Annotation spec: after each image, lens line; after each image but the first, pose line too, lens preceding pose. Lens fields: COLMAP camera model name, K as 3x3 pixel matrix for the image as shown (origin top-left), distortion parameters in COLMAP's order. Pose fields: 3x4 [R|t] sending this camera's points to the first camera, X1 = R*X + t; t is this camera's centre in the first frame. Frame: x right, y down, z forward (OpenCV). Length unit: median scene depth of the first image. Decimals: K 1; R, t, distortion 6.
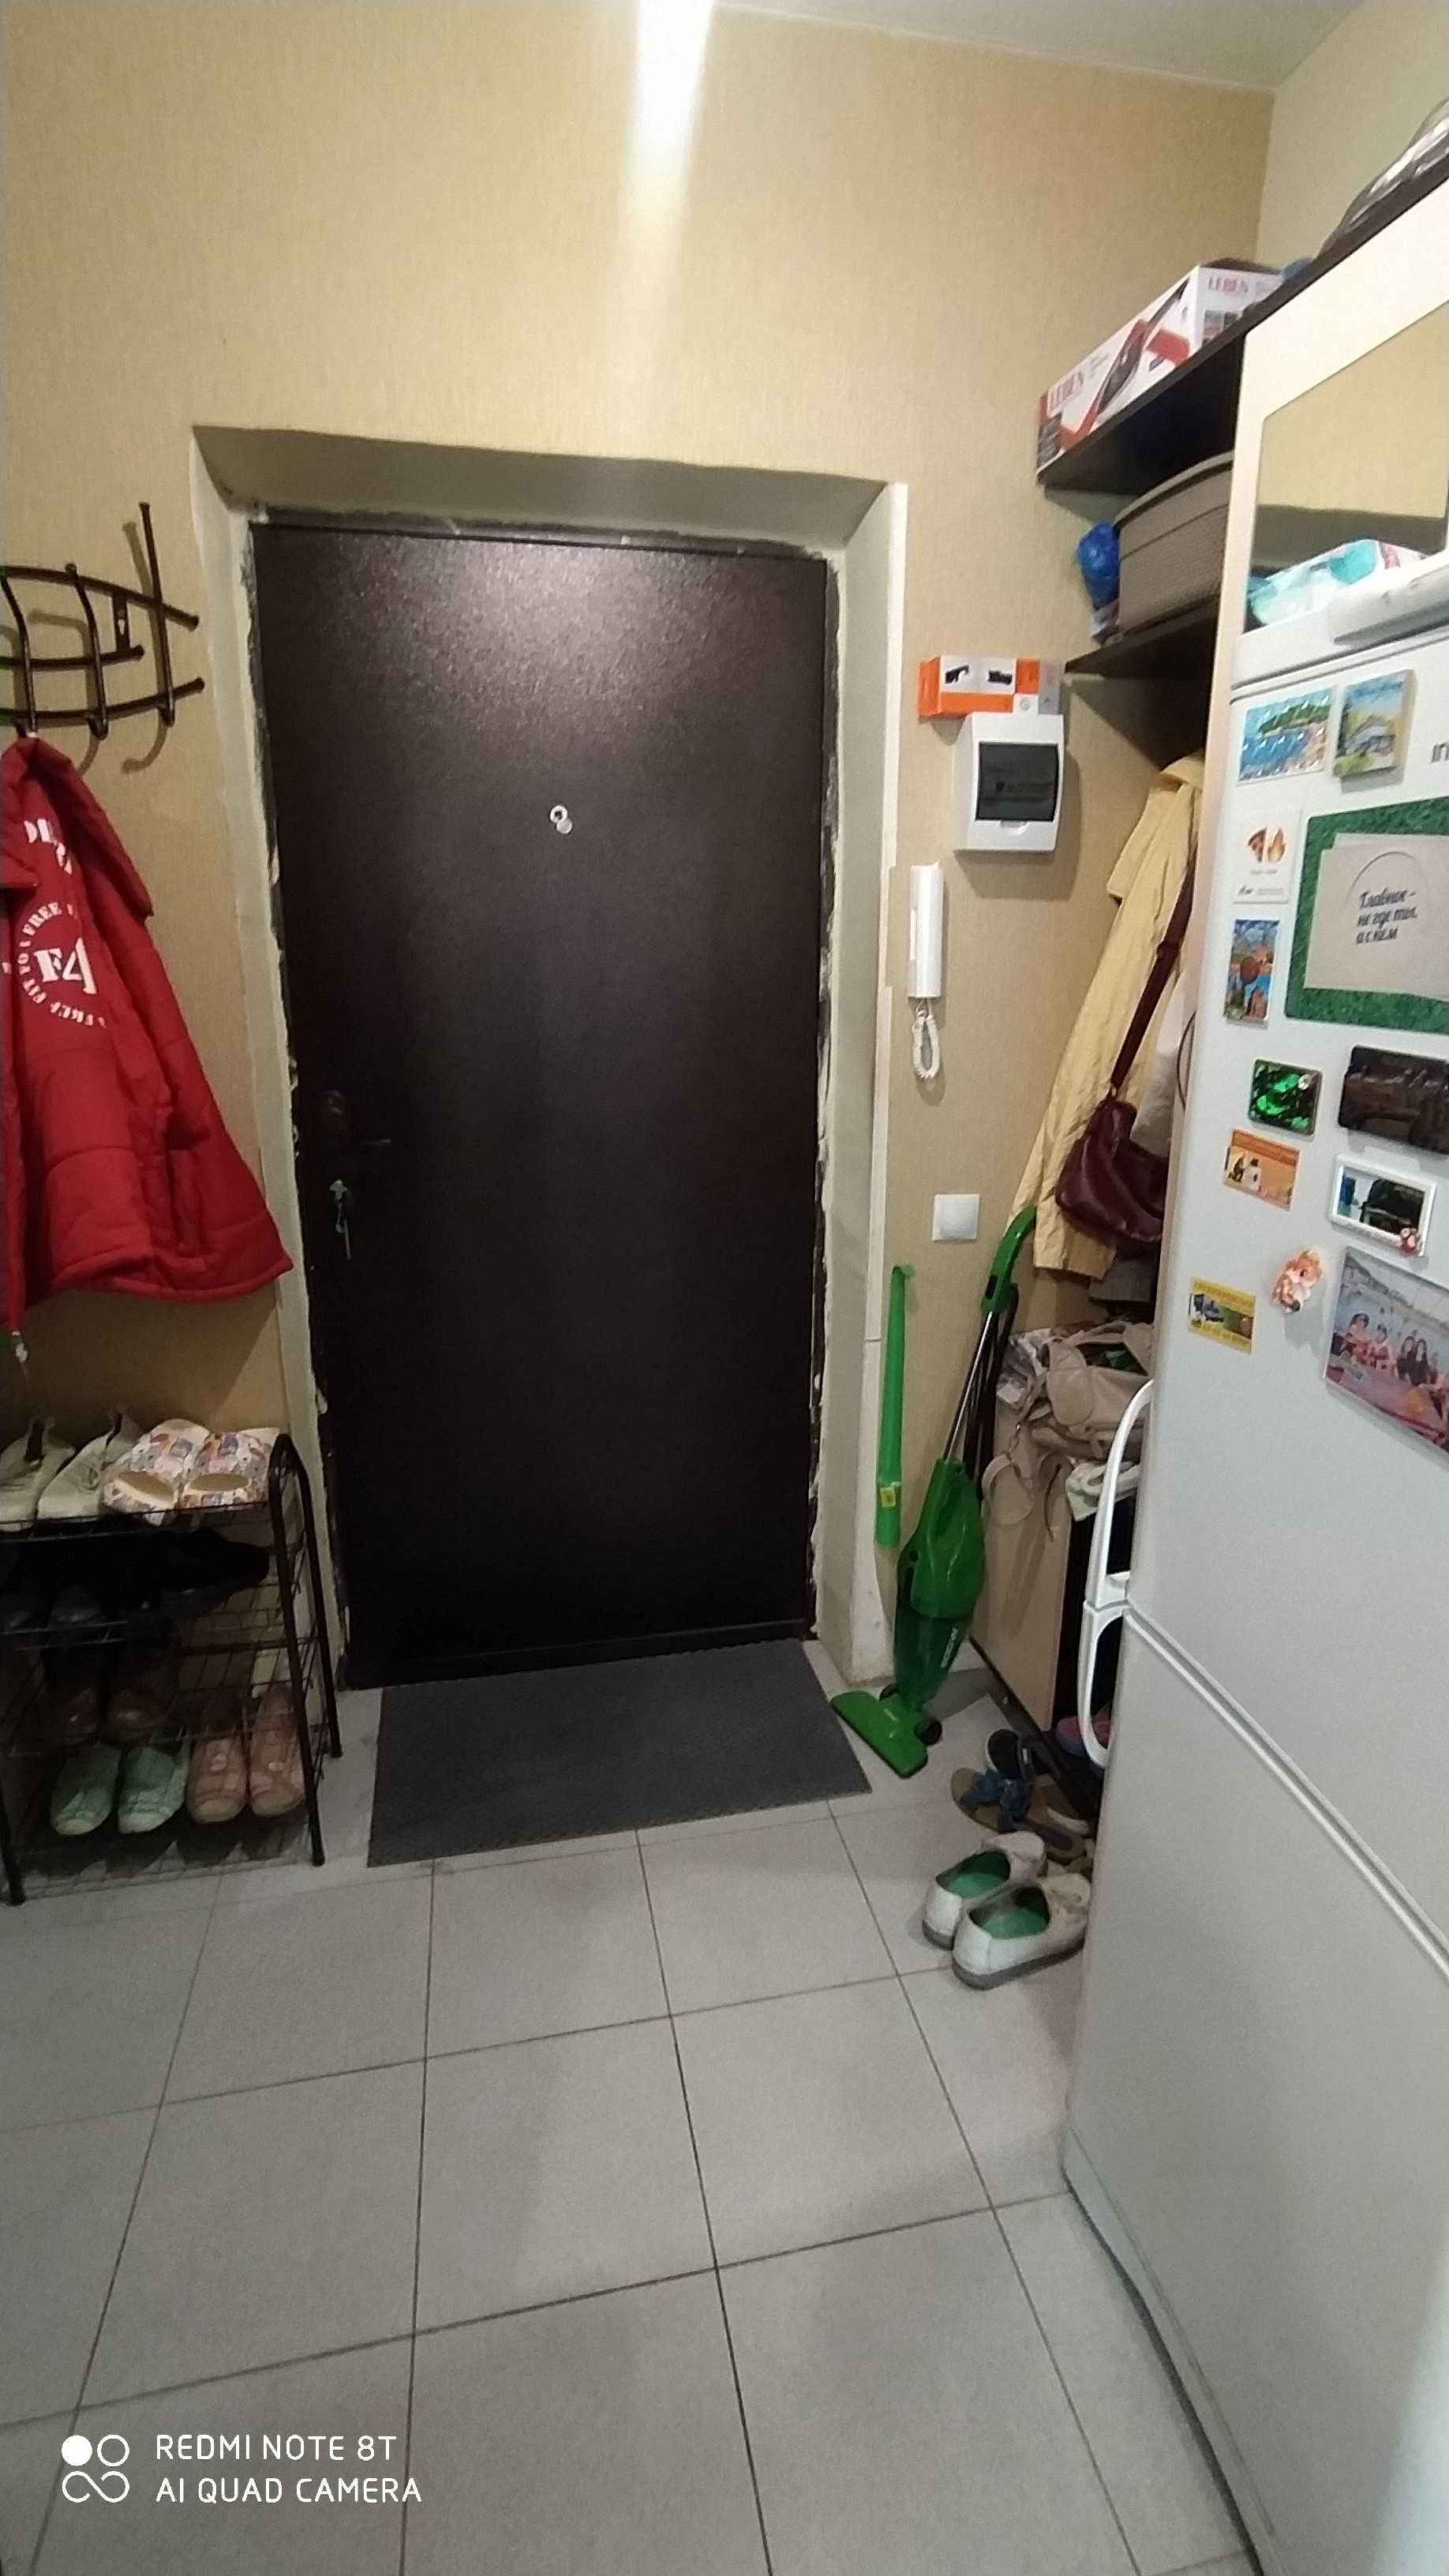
lens RADIAL K [[1238.3, 0, 721.6], [0, 1238.3, 1275.1], [0, 0, 1]] dist [0.020462, 0.000462]
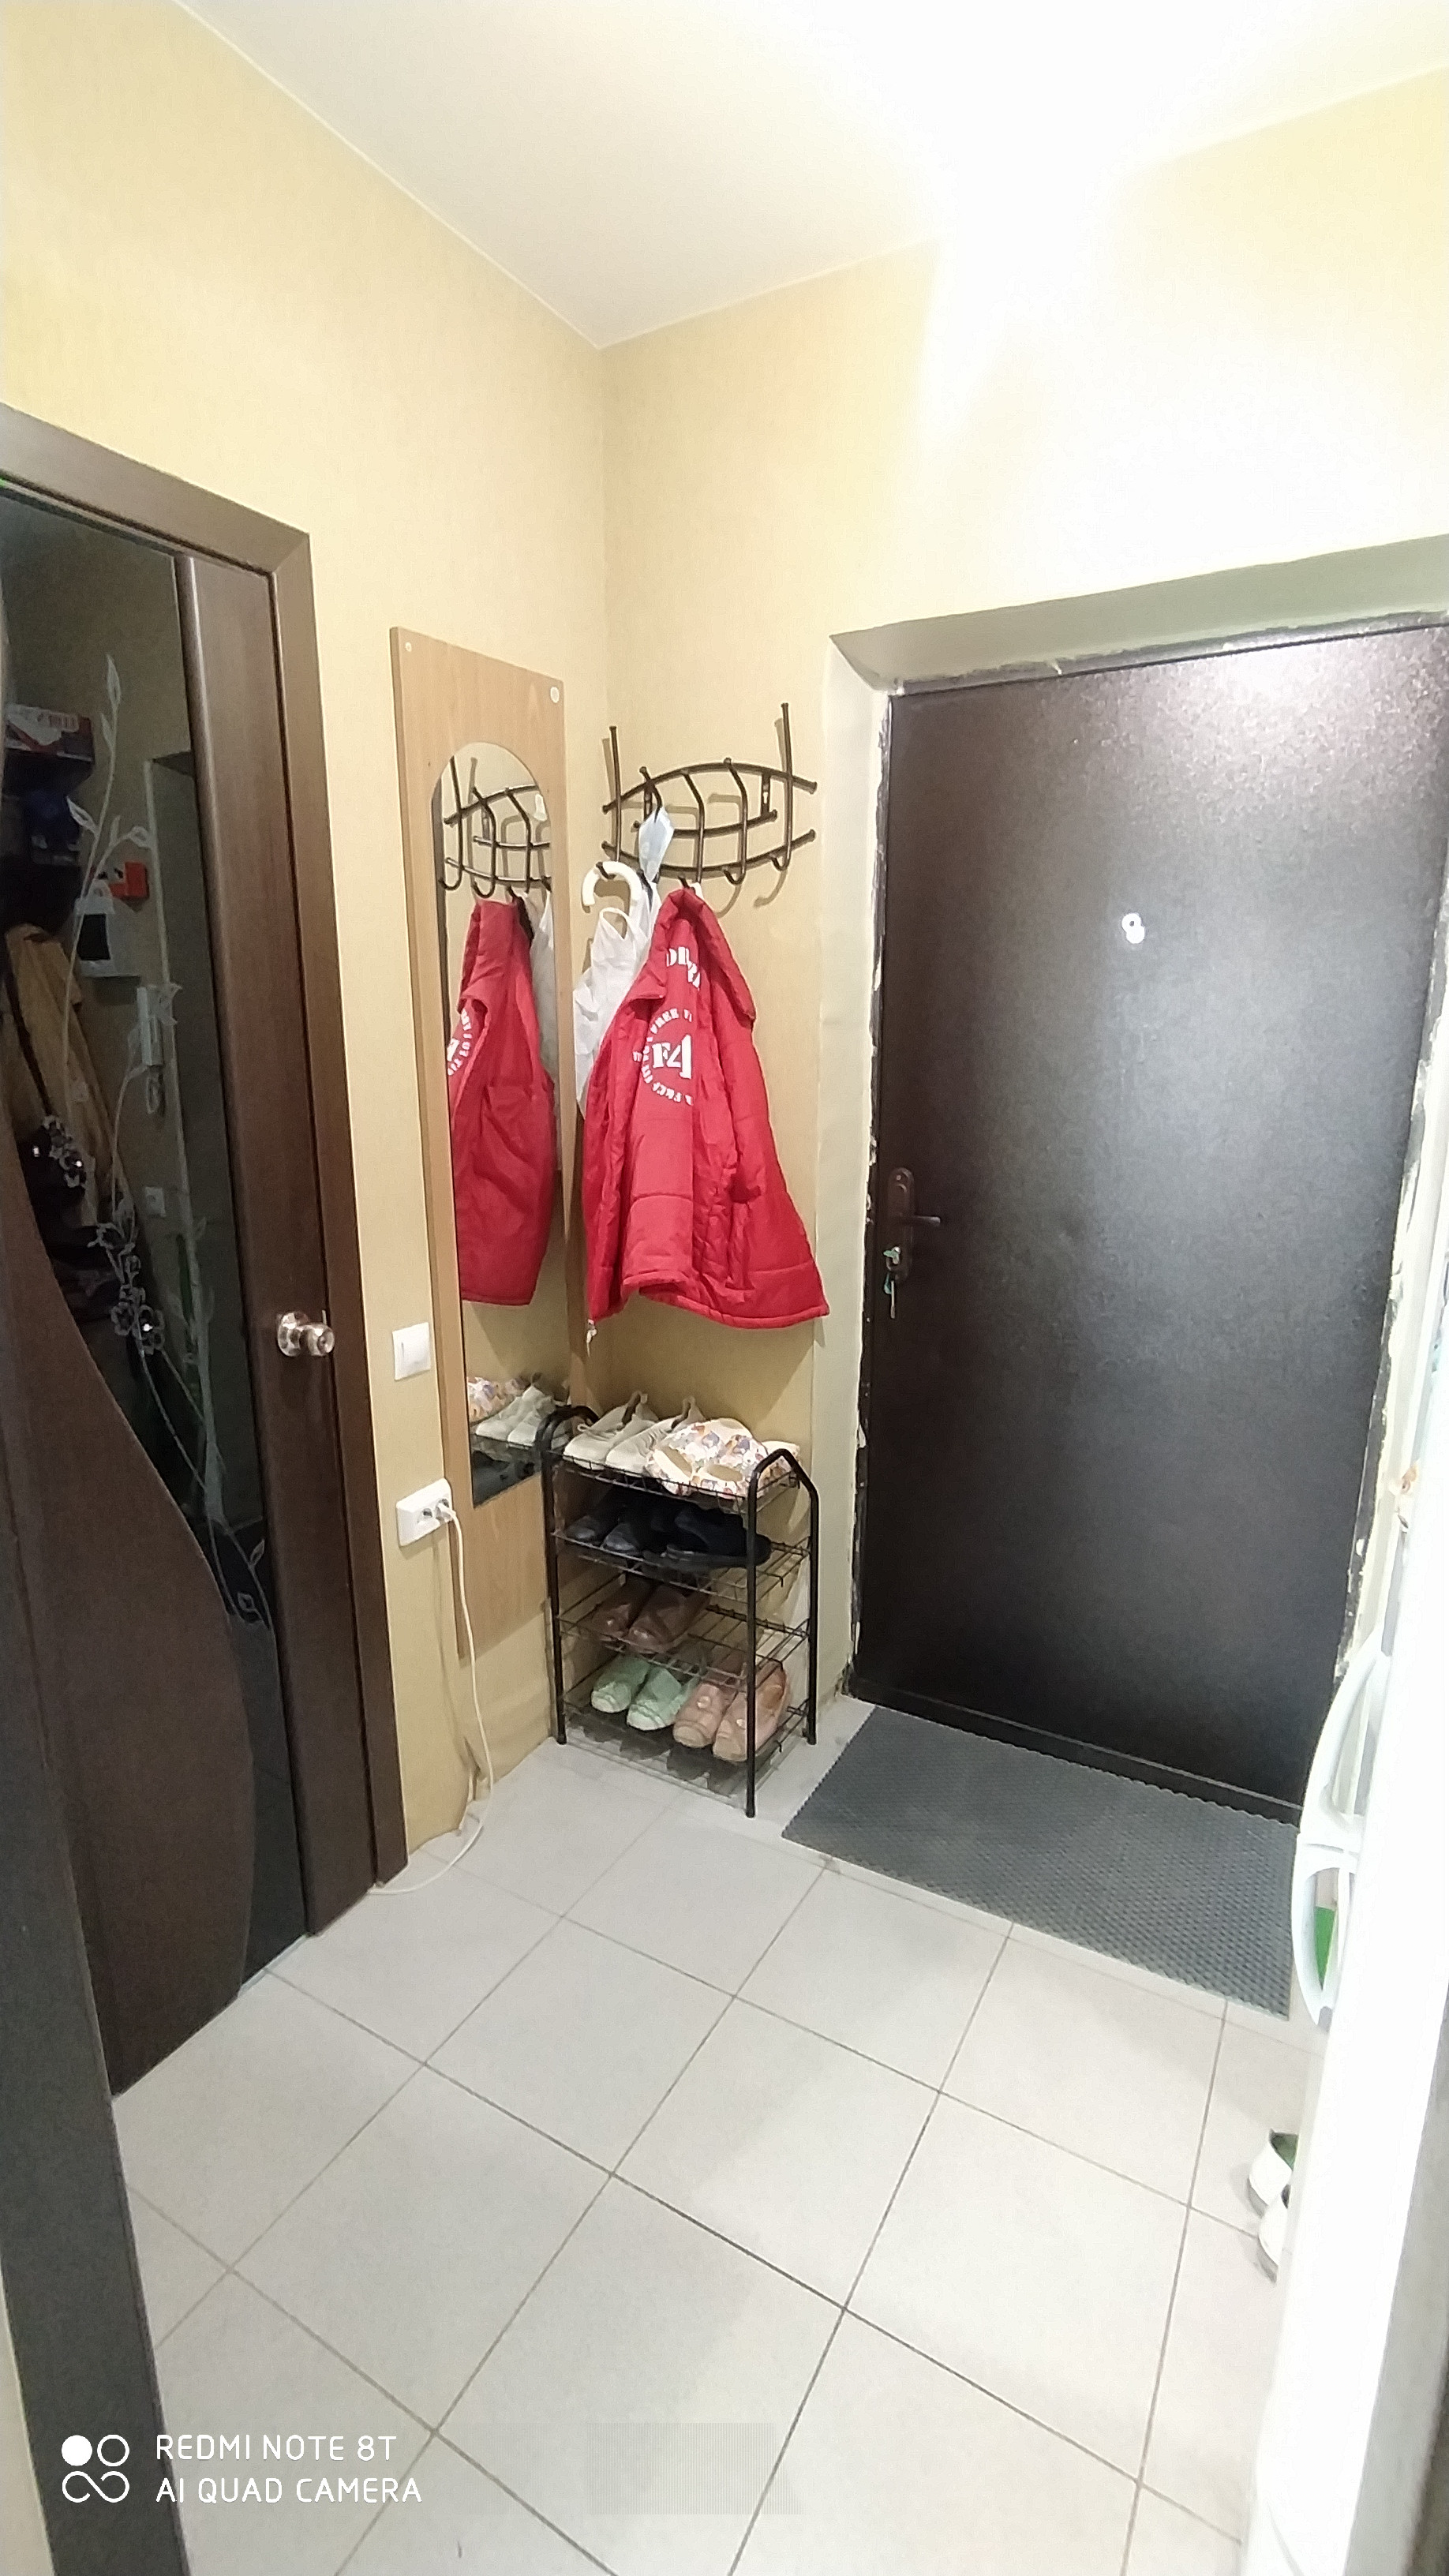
lens RADIAL K [[1208.3, 0, 728.1], [0, 1208.3, 1303.0], [0, 0, 1]] dist [-0.001586, 0.022326]
pose [[0.767226, 0.159491, -0.621230, 0.315270], [-0.185436, 0.982383, 0.023195, -0.027484], [0.613985, 0.097403, 0.783285, 0.050473]]
